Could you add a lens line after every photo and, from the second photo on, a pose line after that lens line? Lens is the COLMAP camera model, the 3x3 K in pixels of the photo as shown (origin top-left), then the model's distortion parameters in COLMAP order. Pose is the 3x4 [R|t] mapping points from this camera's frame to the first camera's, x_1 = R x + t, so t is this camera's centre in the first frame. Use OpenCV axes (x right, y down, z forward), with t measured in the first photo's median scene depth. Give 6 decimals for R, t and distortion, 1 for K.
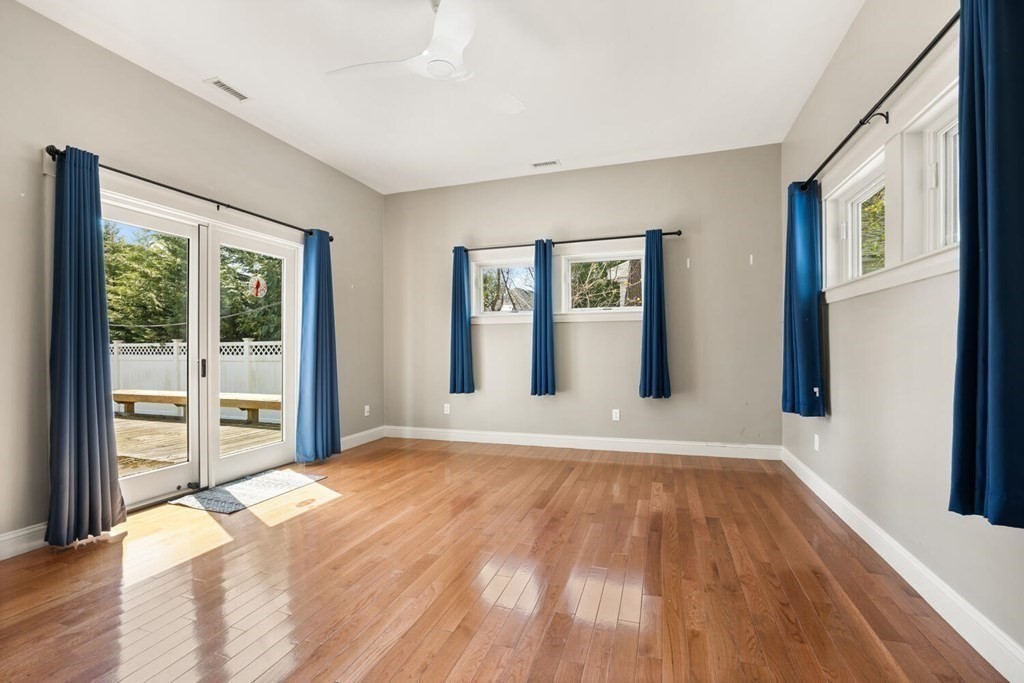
lens RADIAL K [[467.5, 0, 512.0], [0, 467.5, 341.5], [0, 0, 1]] dist [0.000641, 0.000066]
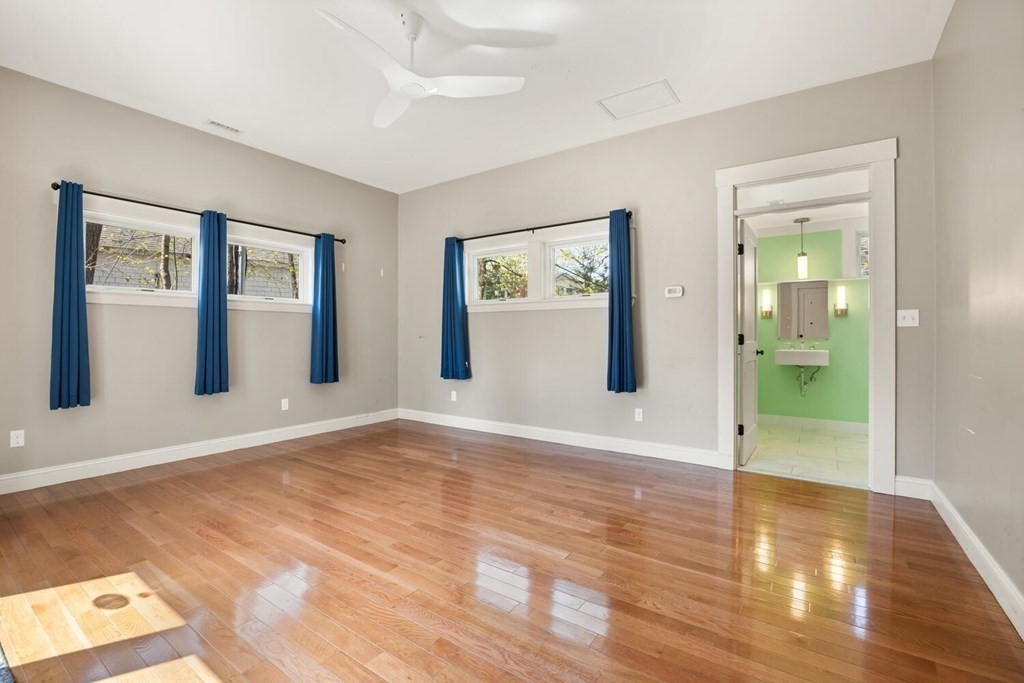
lens RADIAL K [[417.9, 0, 516.1], [0, 417.9, 340.2], [0, 0, 1]] dist [-0.002529, -0.000274]
pose [[0.307451, 0.006721, 0.951540, -0.702030], [0.002787, 0.999964, -0.007964, 0.037279], [-0.951560, 0.005101, 0.307422, 0.358681]]
